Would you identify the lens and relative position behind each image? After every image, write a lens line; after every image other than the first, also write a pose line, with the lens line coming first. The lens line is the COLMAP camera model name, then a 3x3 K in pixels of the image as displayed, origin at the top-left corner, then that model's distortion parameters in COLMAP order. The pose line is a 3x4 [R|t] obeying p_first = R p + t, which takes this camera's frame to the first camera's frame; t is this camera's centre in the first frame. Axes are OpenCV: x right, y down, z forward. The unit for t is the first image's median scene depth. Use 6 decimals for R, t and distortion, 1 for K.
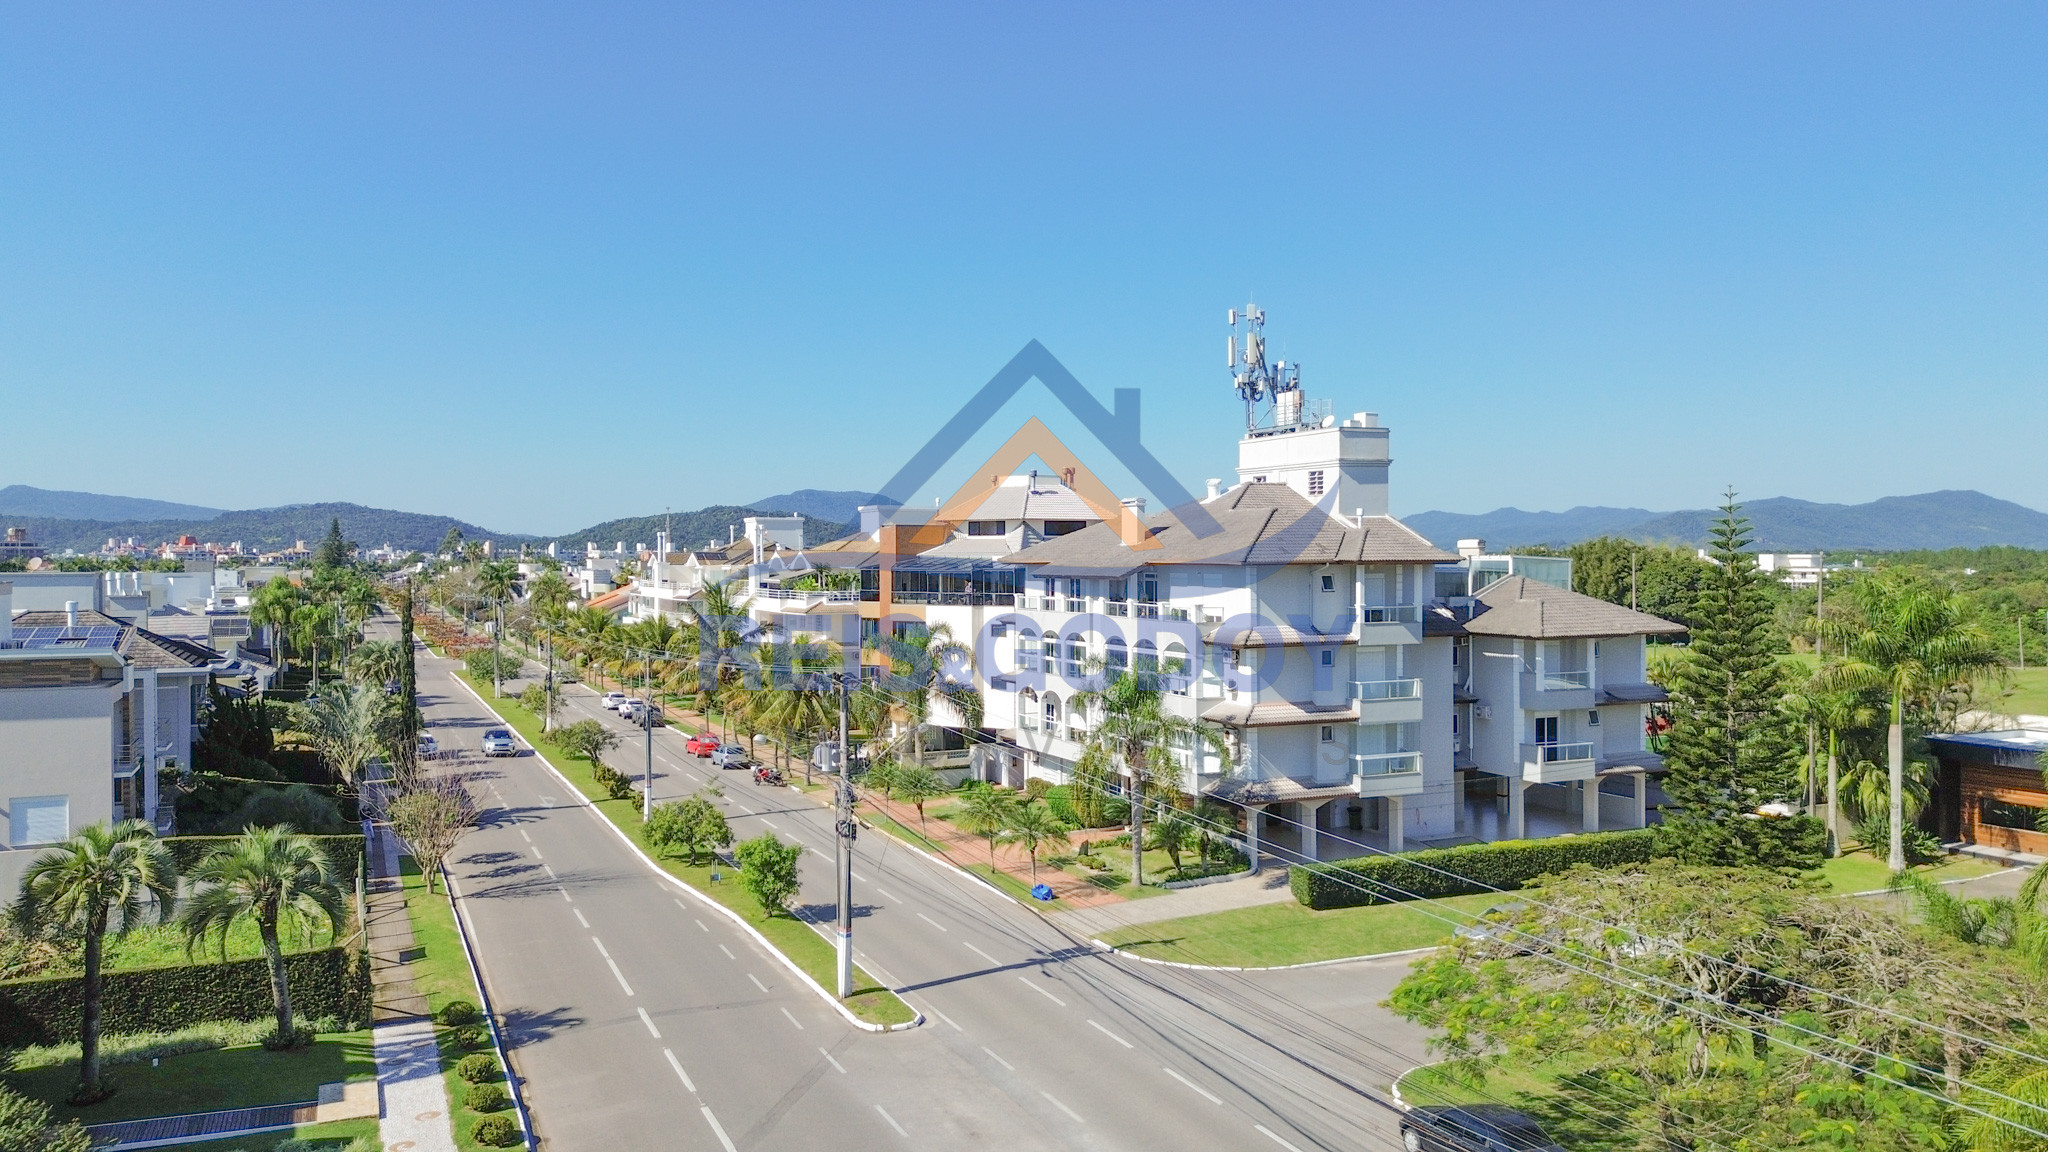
lens RADIAL K [[1440.2, 0, 1024.0], [0, 1440.2, 576.0], [0, 0, 1]] dist [-0.004841, -0.002909]
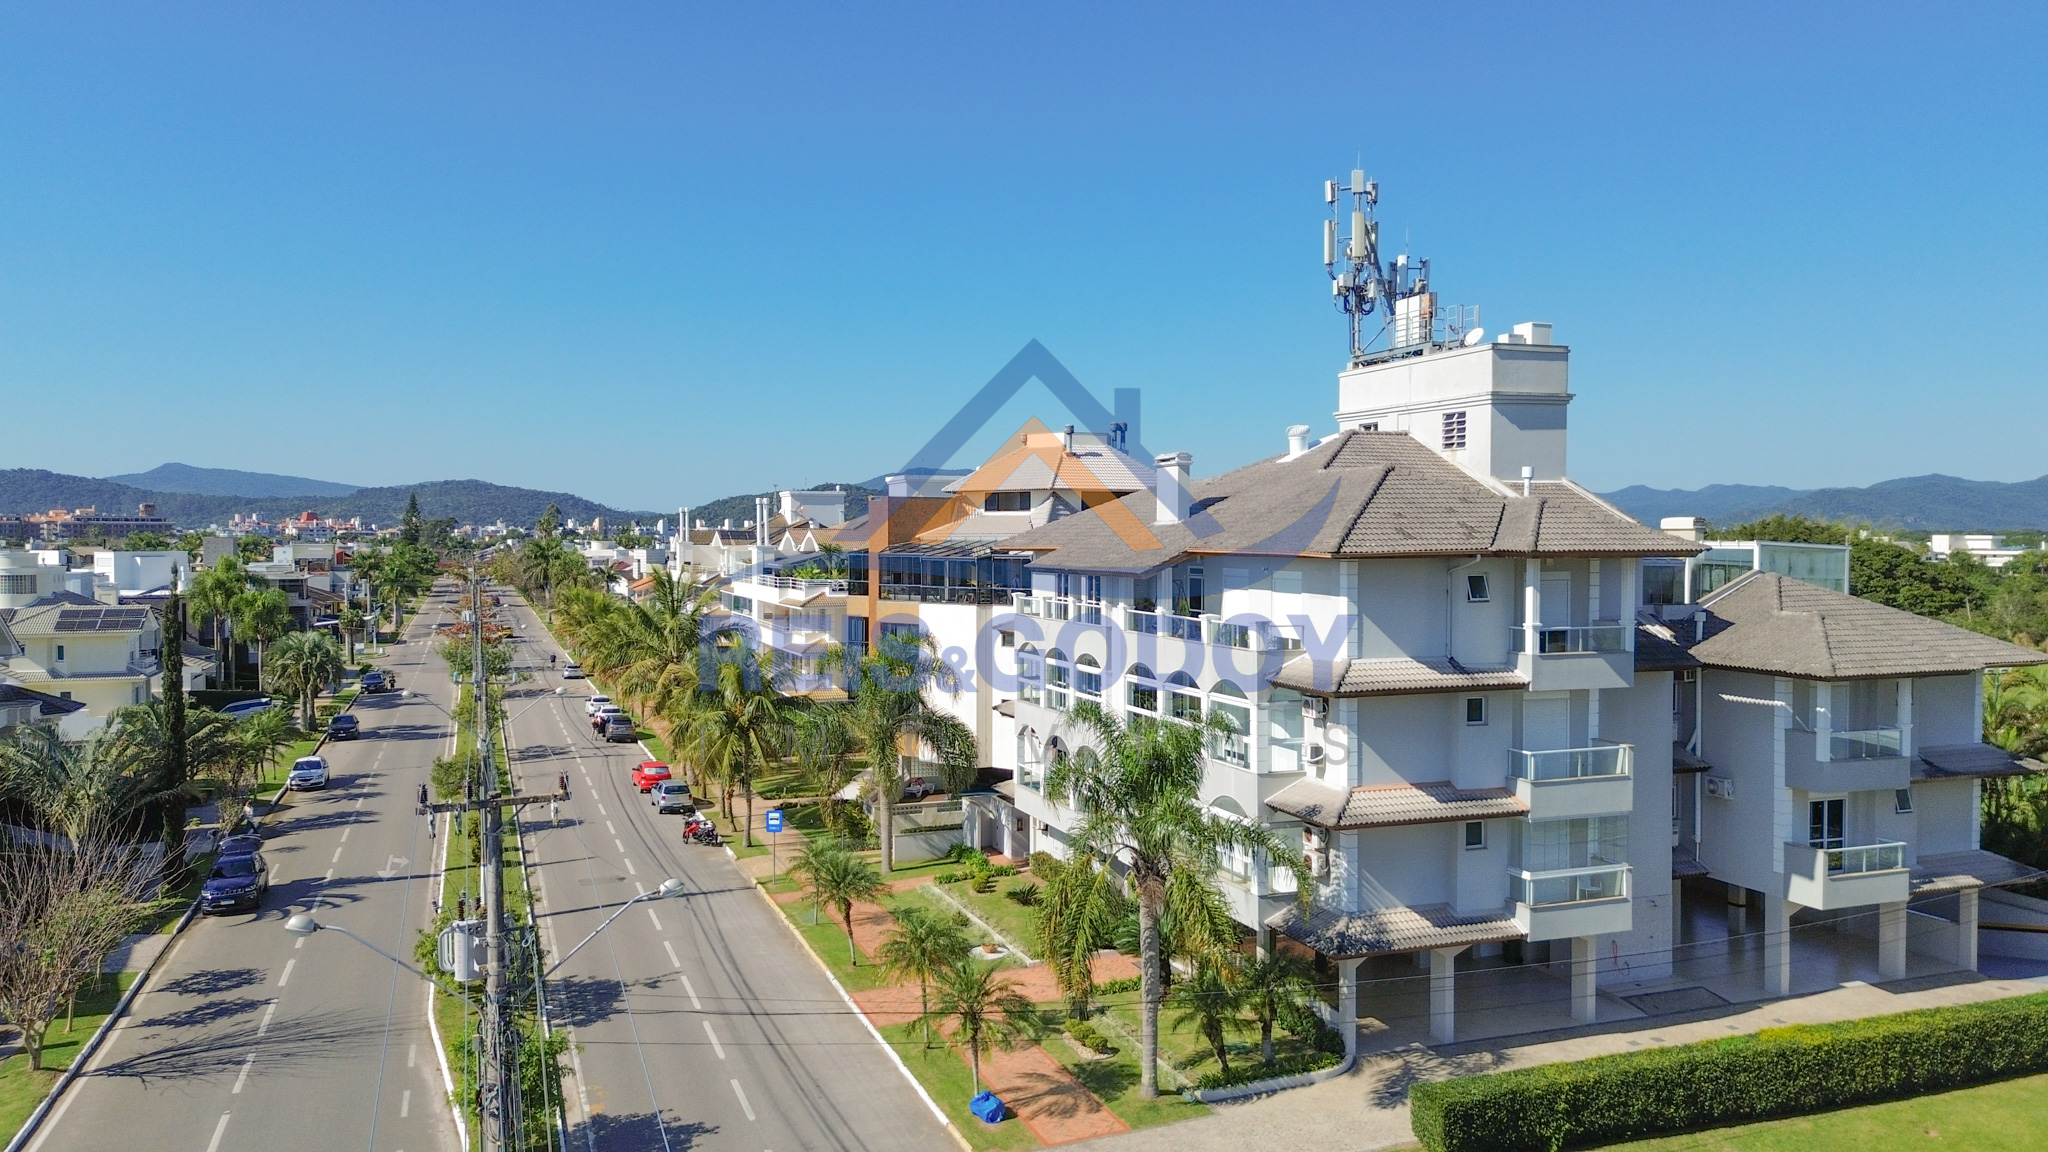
lens RADIAL K [[1440.2, 0, 1024.0], [0, 1440.2, 576.0], [0, 0, 1]] dist [-0.004841, -0.002909]
pose [[0.996943, 0.005609, -0.077924, 0.060258], [-0.004398, 0.999867, 0.015697, -0.007779], [0.078002, -0.015306, 0.996836, 0.338781]]
